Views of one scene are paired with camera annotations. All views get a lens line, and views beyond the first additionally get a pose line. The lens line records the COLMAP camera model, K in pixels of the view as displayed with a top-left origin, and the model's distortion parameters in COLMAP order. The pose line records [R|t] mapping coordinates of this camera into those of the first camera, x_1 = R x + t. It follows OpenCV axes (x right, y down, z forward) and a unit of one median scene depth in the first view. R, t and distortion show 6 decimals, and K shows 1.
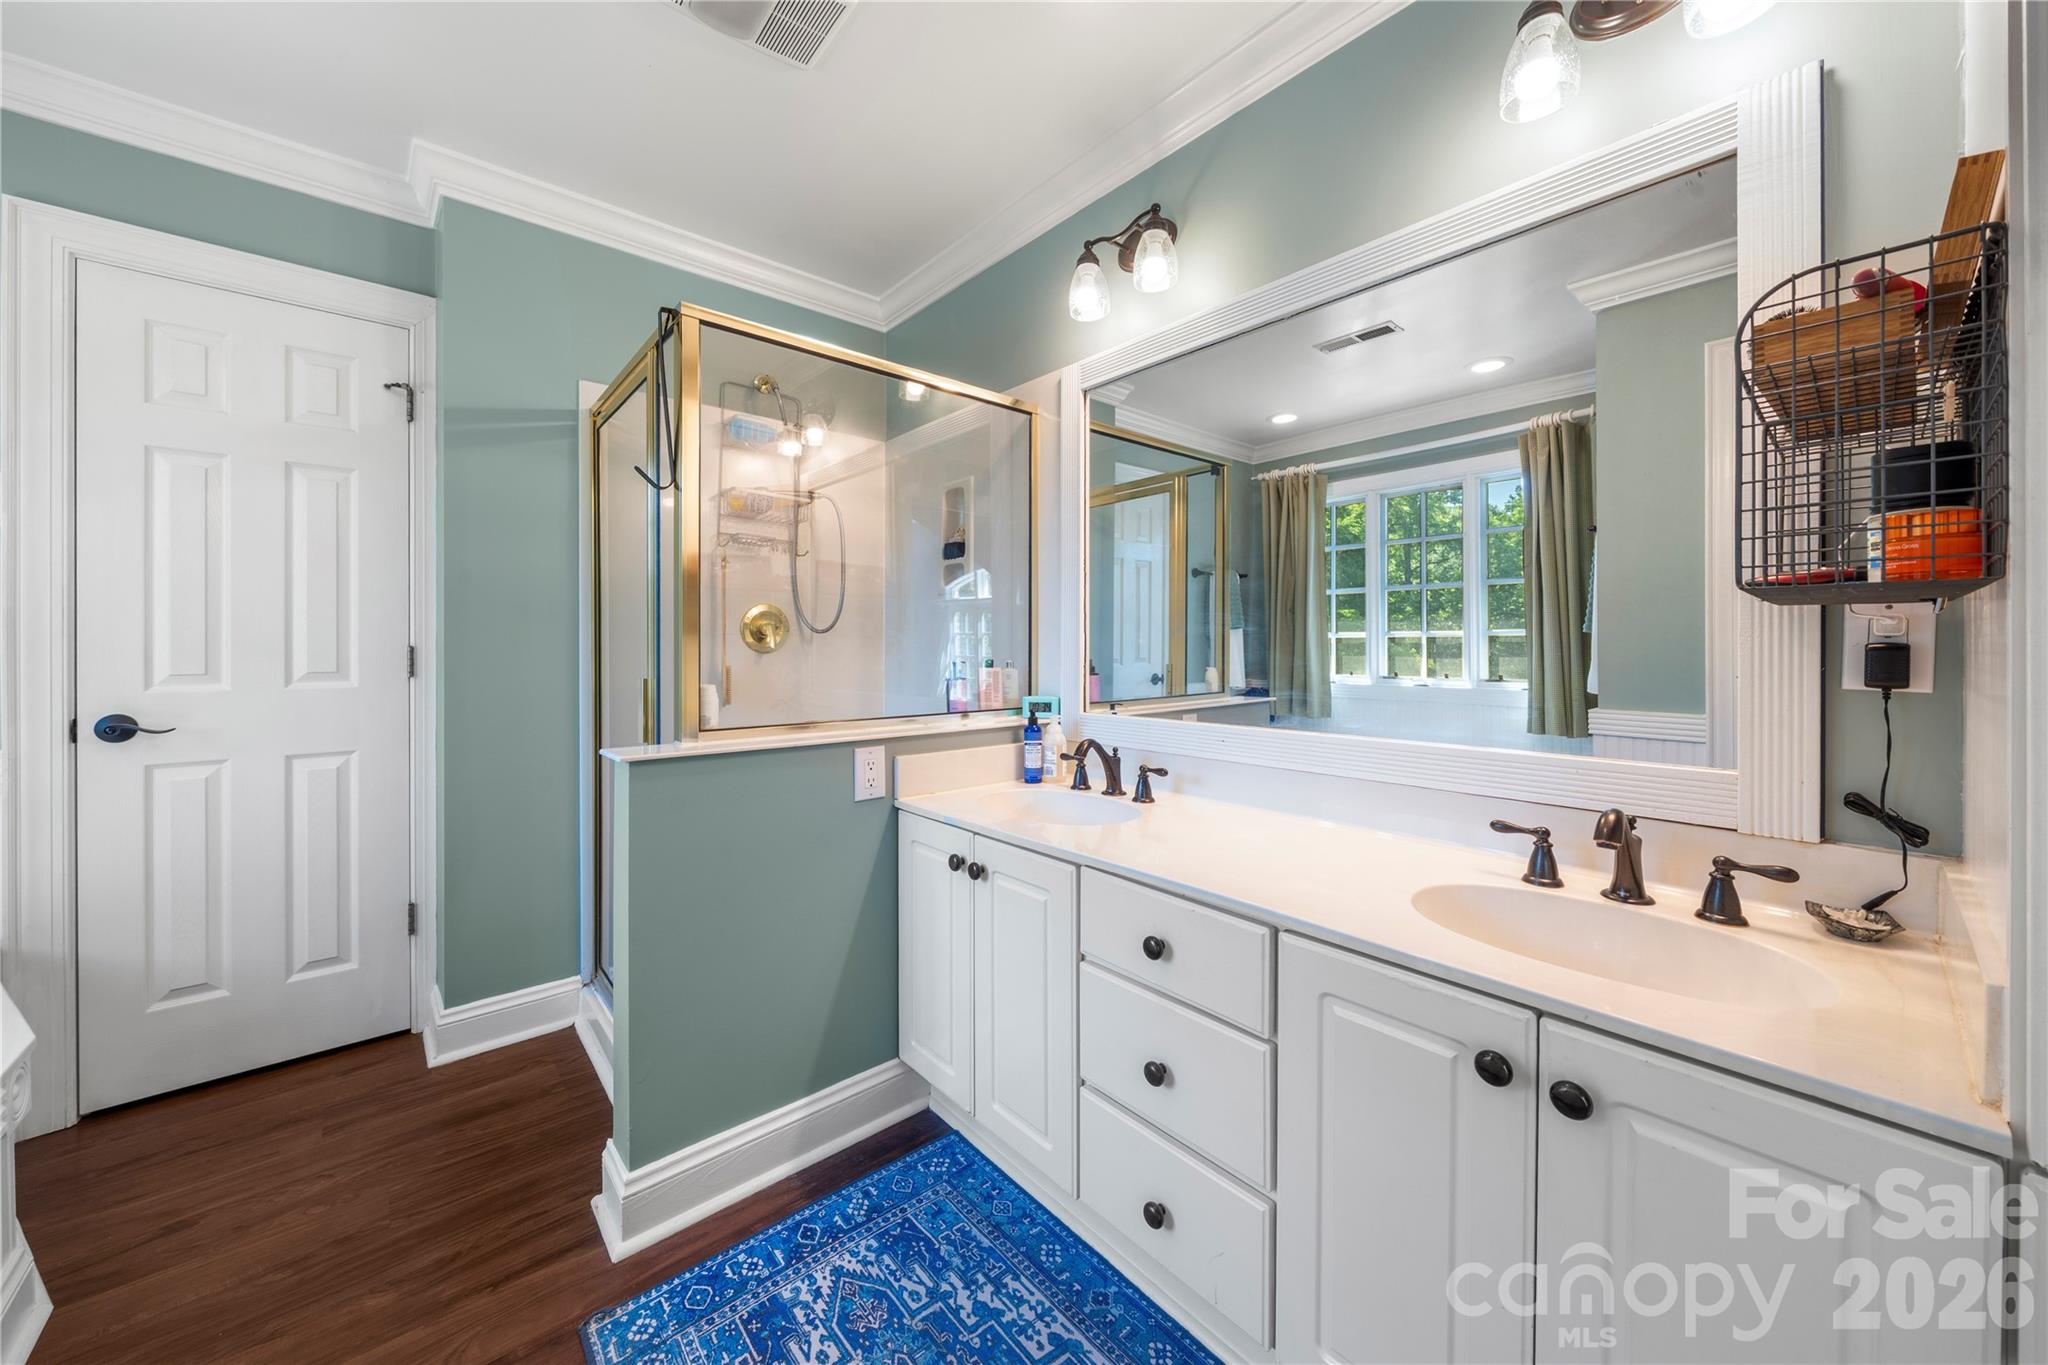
lens RADIAL K [[716.9, 0, 990.2], [0, 716.9, 643.8], [0, 0, 1]] dist [-0.004139, -0.000361]
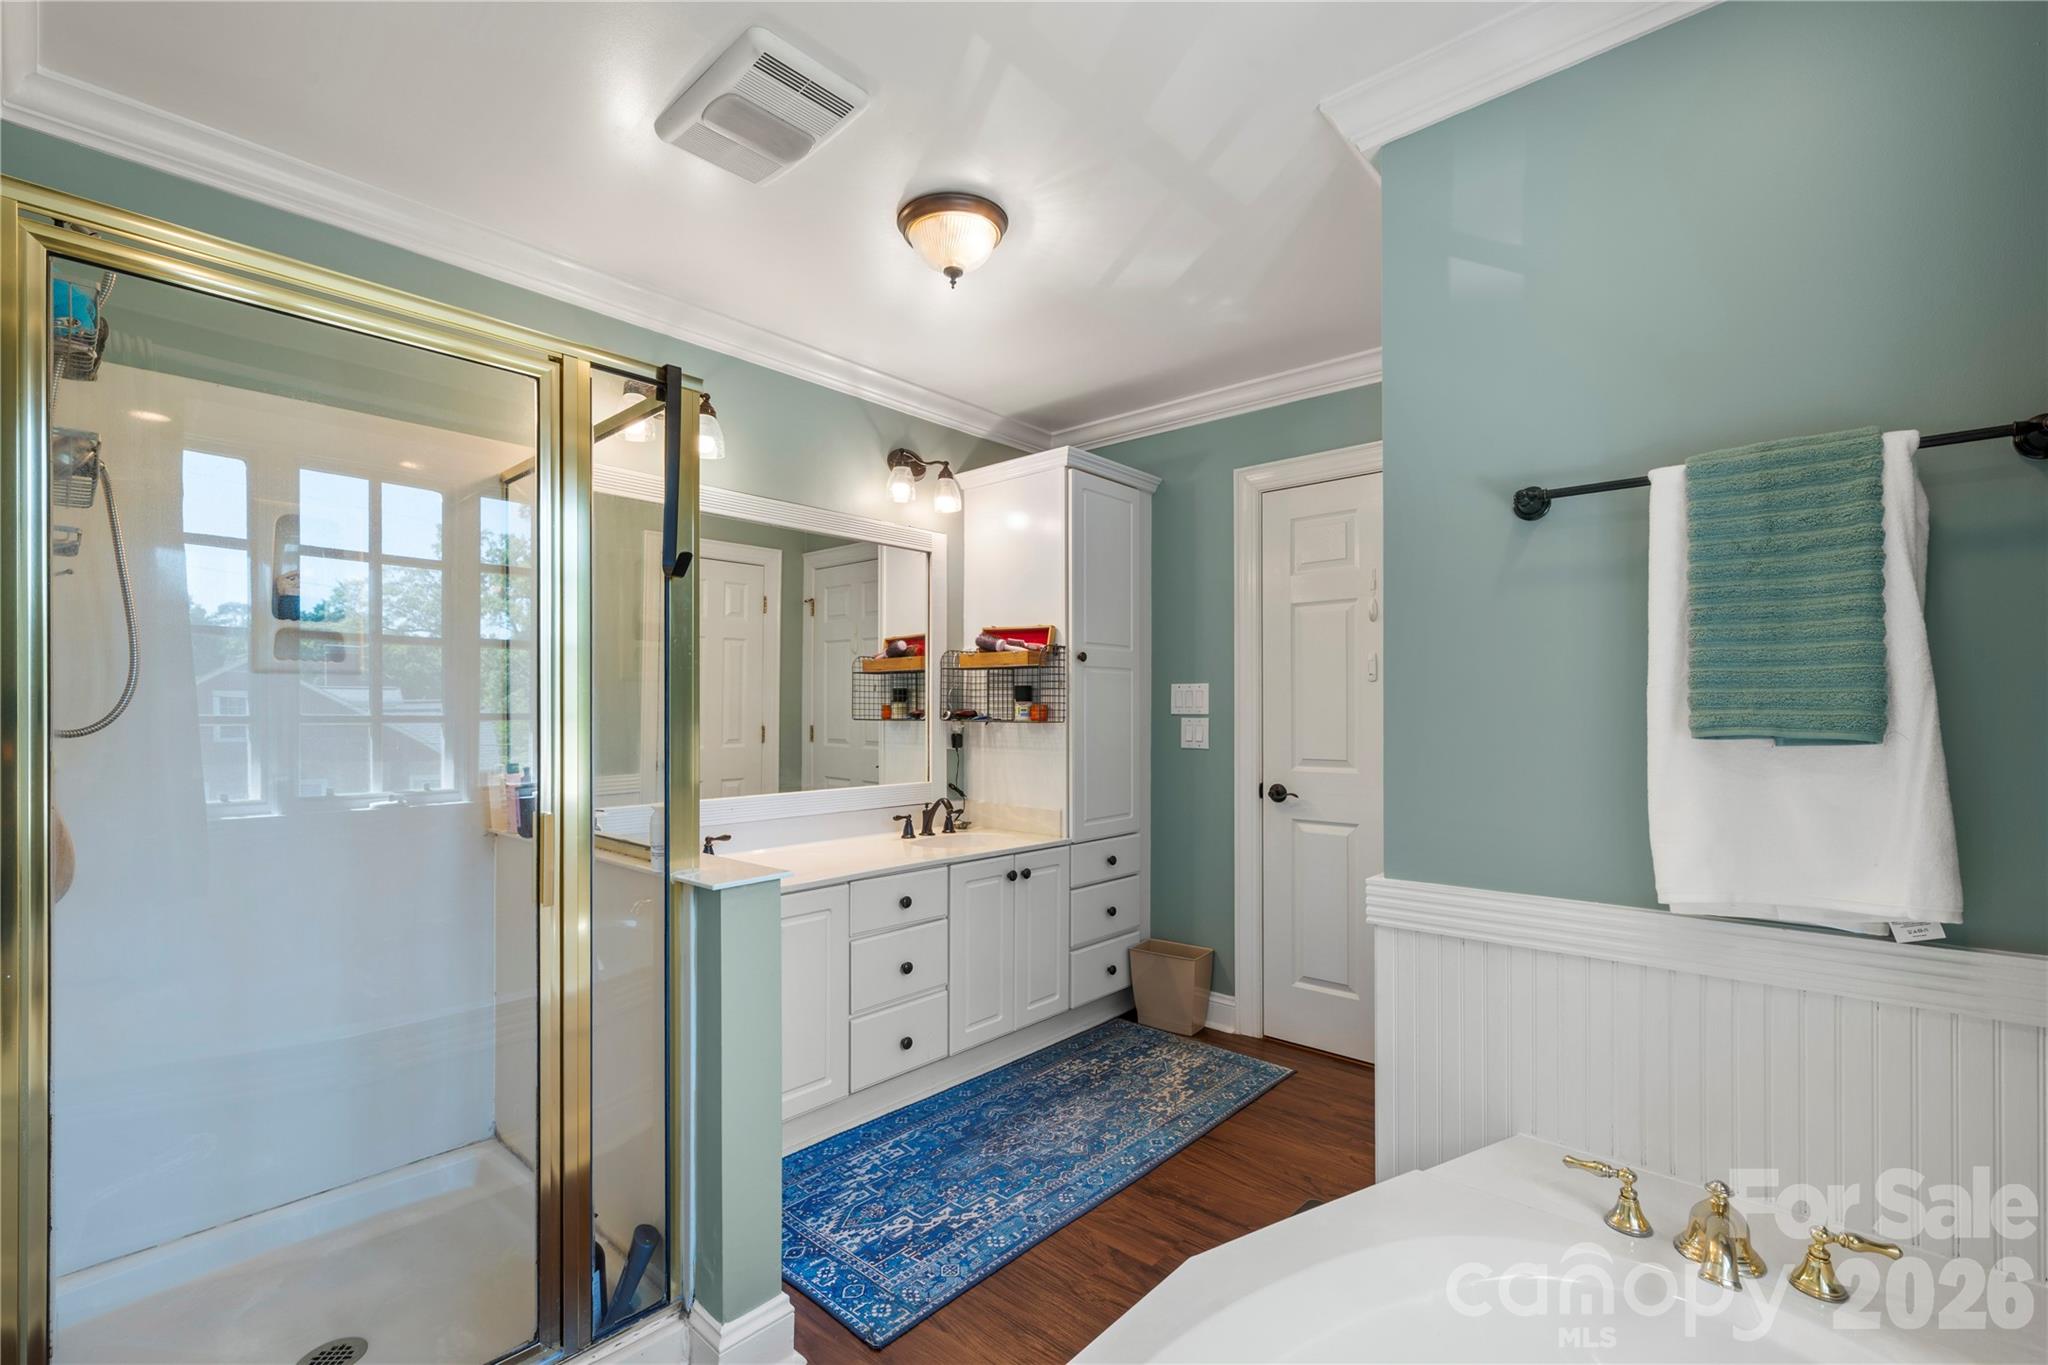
lens RADIAL K [[912.3, 0, 977.7], [0, 912.3, 710.3], [0, 0, 1]] dist [0.003331, 0.001460]
pose [[-0.090682, -0.000996, 0.995879, -1.447173], [0.002021, 0.999997, 0.001184, -0.057003], [-0.995878, 0.002120, -0.090679, 0.677703]]
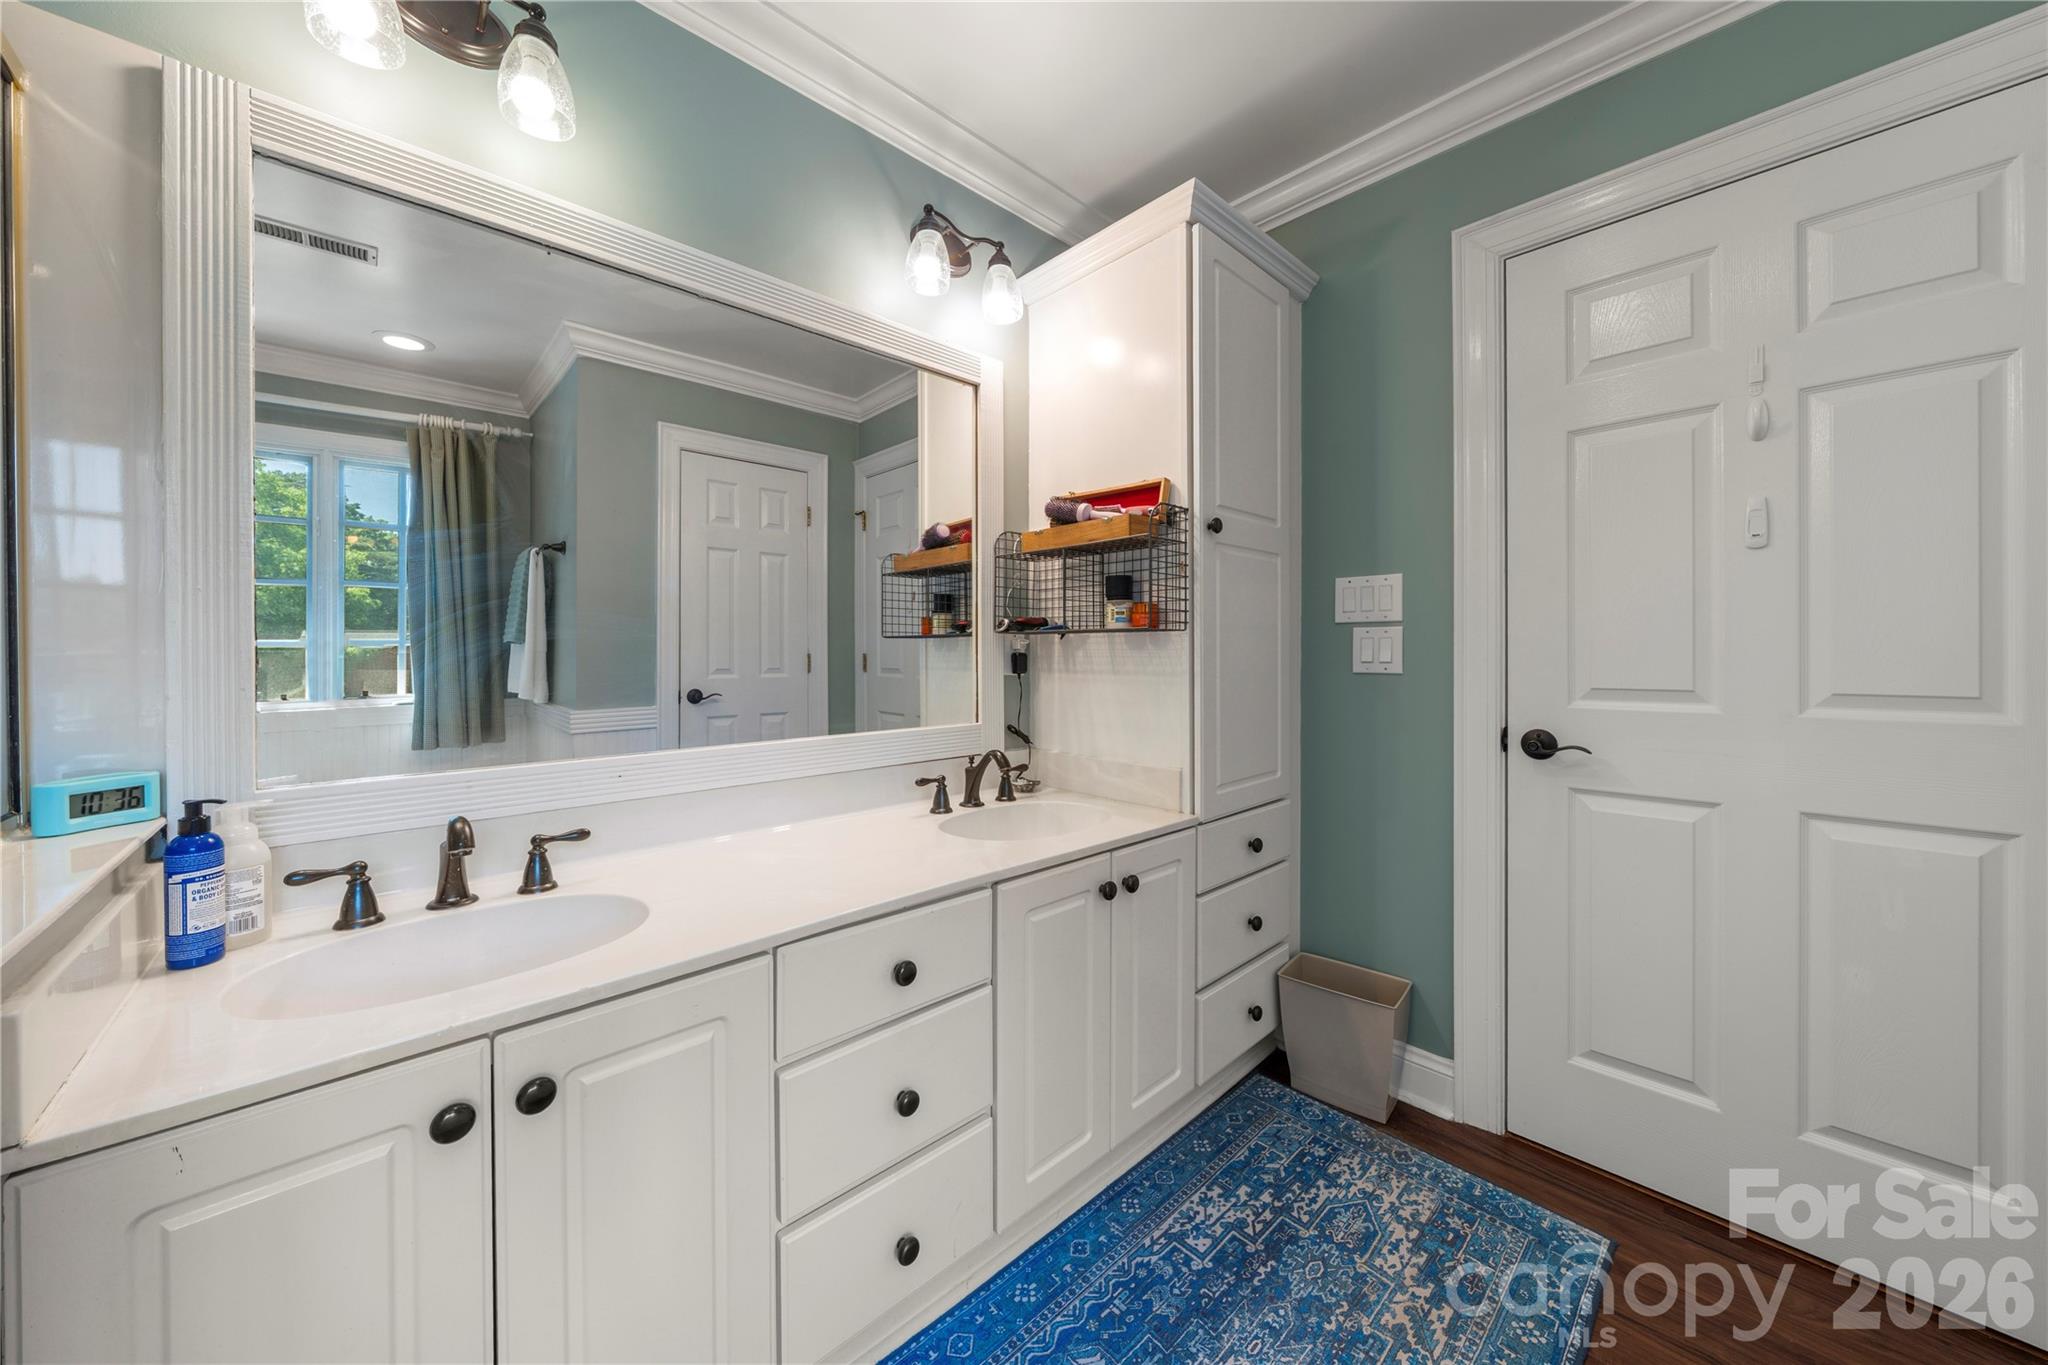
lens RADIAL K [[716.9, 0, 1030.3], [0, 716.9, 650.8], [0, 0, 1]] dist [-0.004139, -0.000361]
pose [[-0.061225, 0.003543, 0.998118, -0.485623], [0.004219, 0.999986, -0.003291, -0.000406], [-0.998115, 0.004010, -0.061239, 0.586327]]
